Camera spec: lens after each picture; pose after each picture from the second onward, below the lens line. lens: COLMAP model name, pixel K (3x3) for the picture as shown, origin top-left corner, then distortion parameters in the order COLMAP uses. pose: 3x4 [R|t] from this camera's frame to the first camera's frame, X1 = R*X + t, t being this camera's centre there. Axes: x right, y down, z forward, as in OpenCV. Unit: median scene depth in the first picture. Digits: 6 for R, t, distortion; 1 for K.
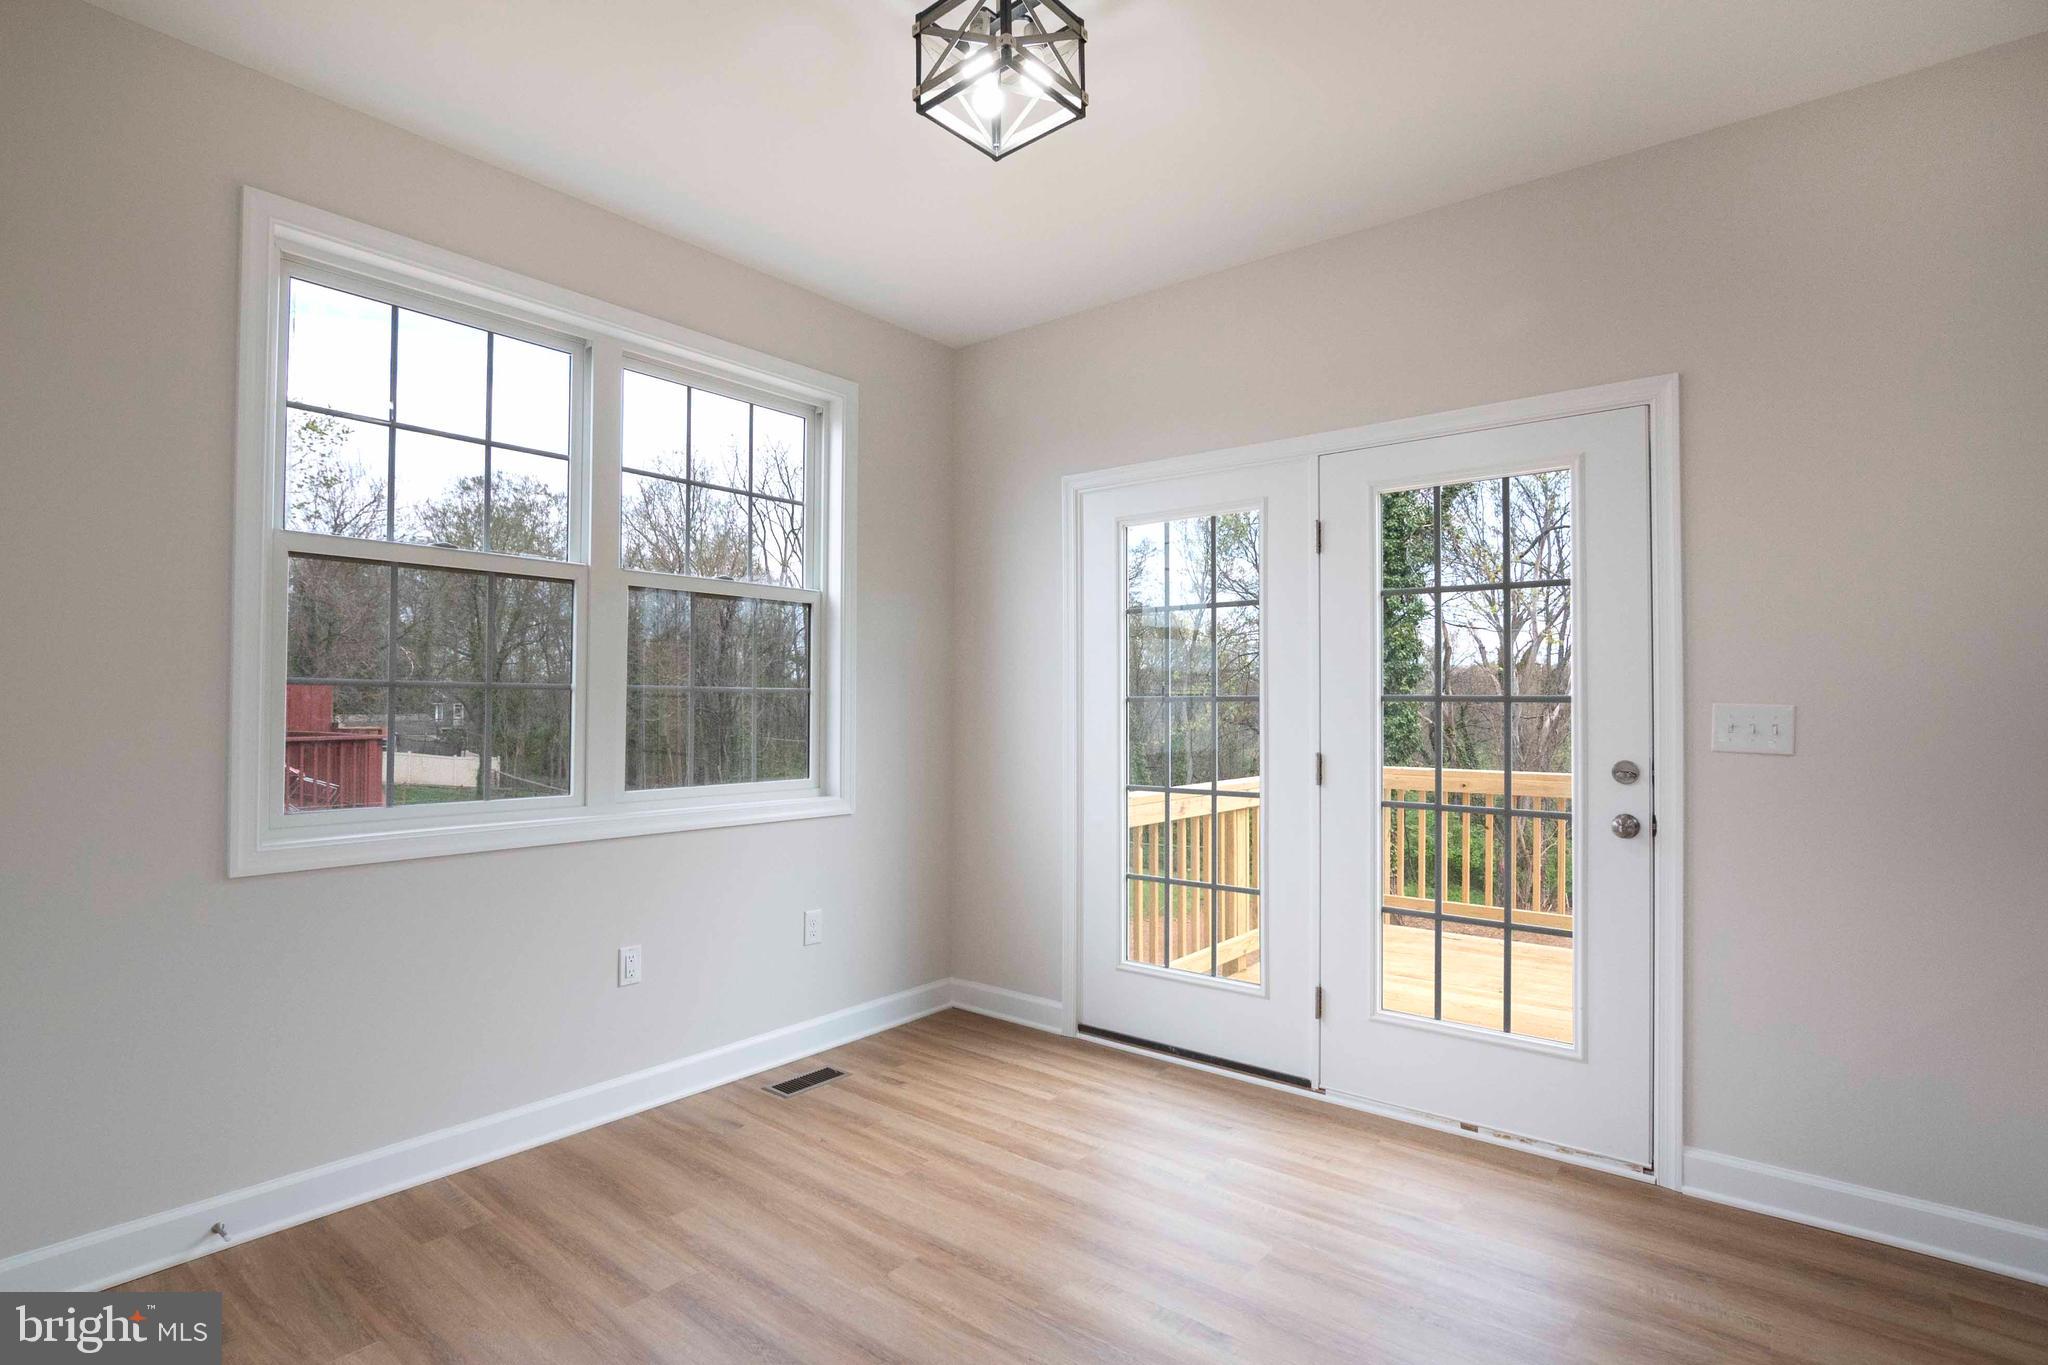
lens RADIAL K [[1010.6, 0, 1009.0], [0, 1010.6, 688.5], [0, 0, 1]] dist [-0.029949, 0.009570]
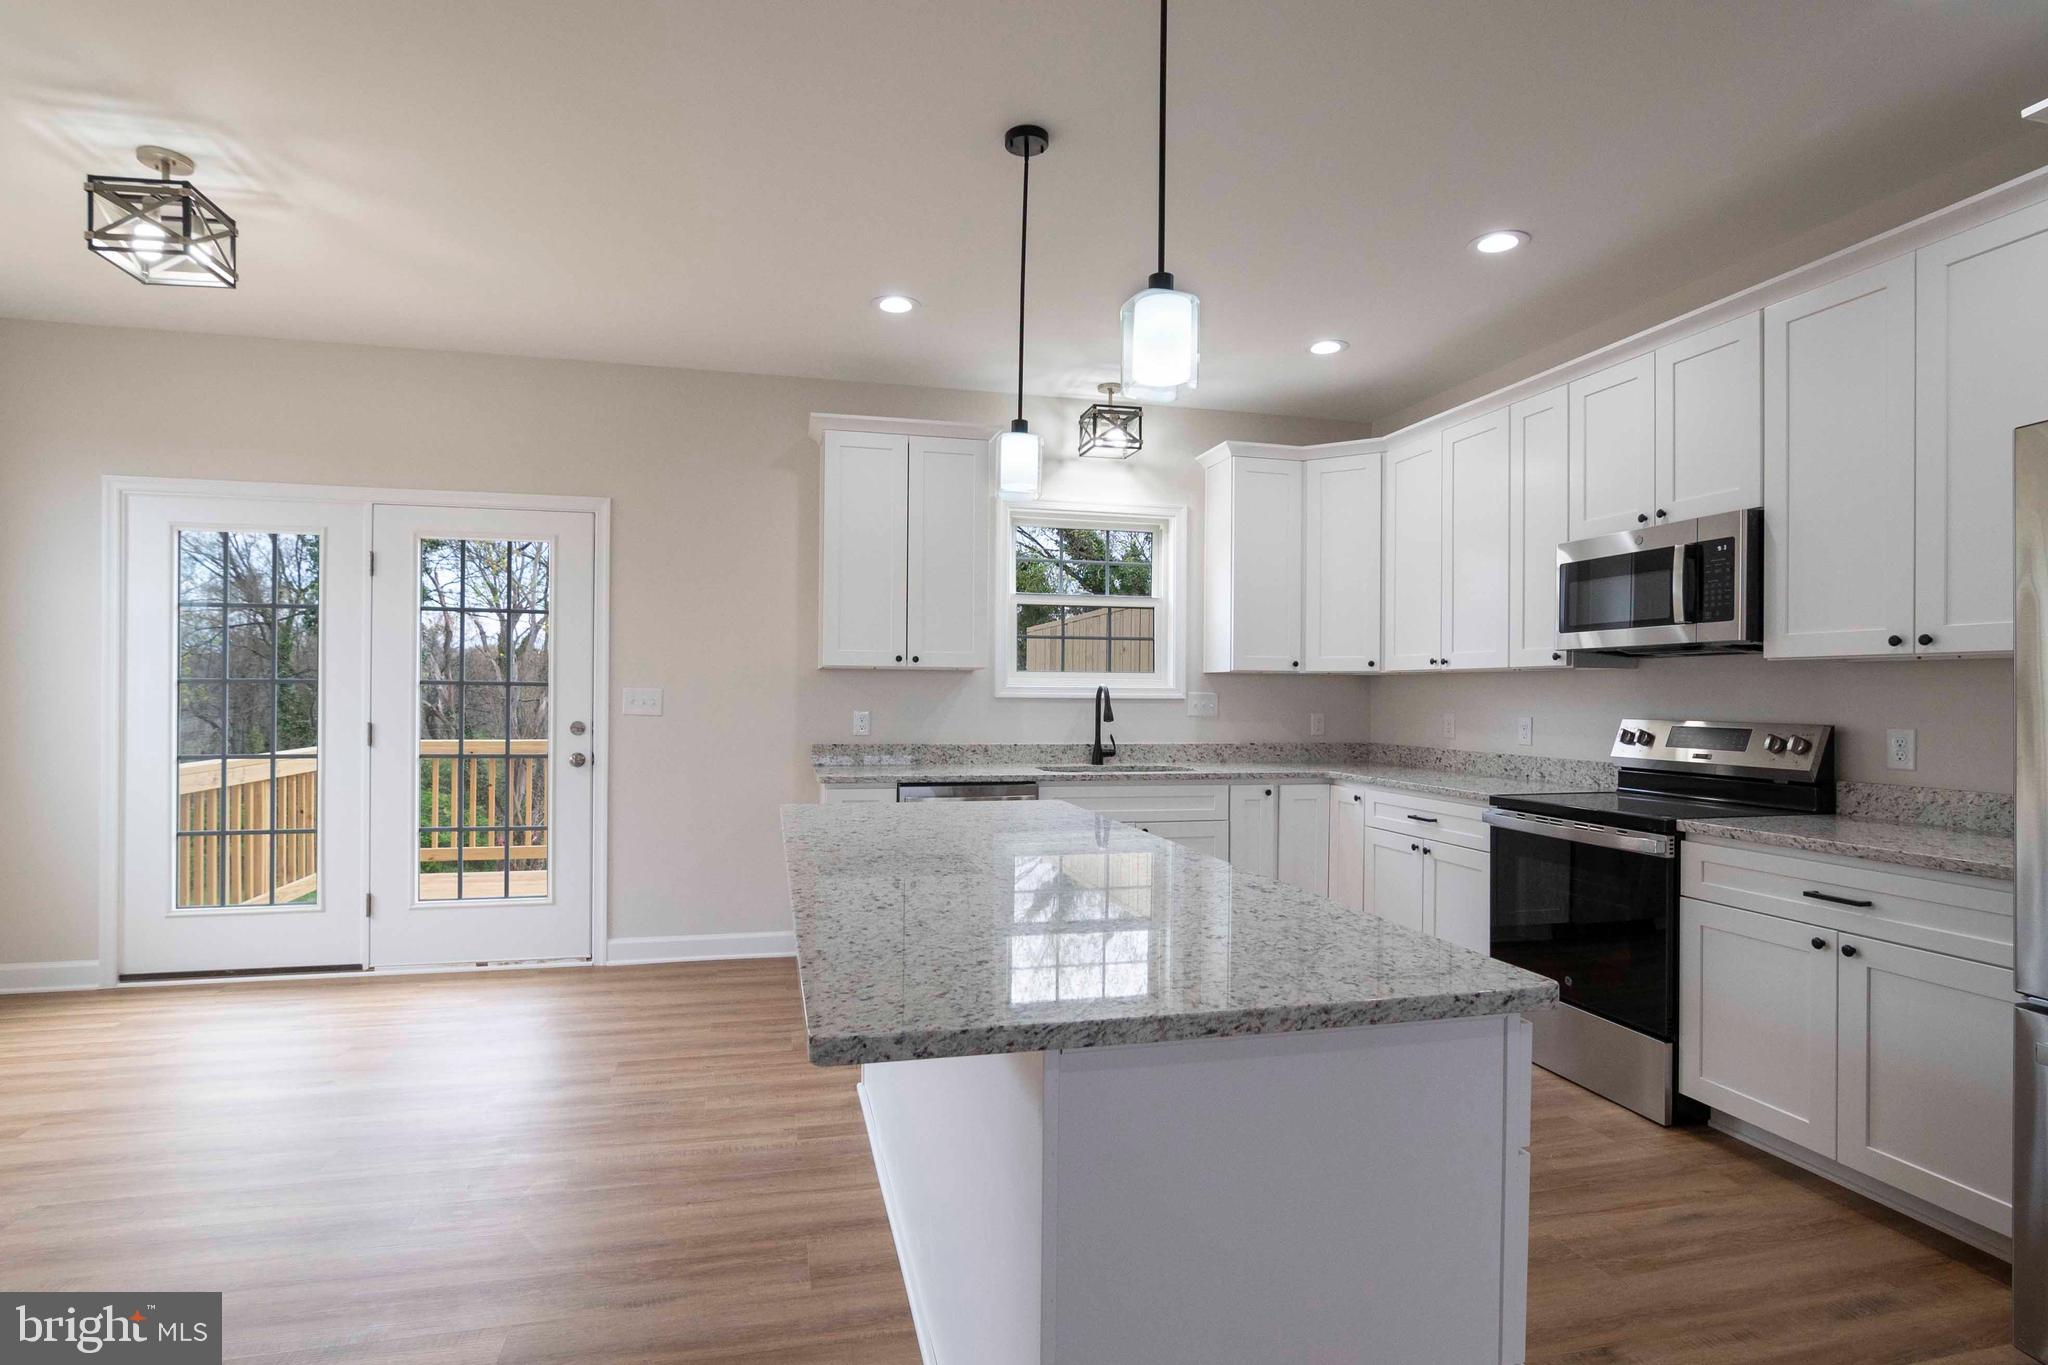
lens RADIAL K [[1010.6, 0, 1009.0], [0, 1010.6, 688.5], [0, 0, 1]] dist [-0.029949, 0.009570]
pose [[0.601693, 0.005472, 0.798709, -0.253643], [-0.018302, 0.999808, 0.006938, -0.007426], [-0.798518, -0.018793, 0.601678, -0.505065]]
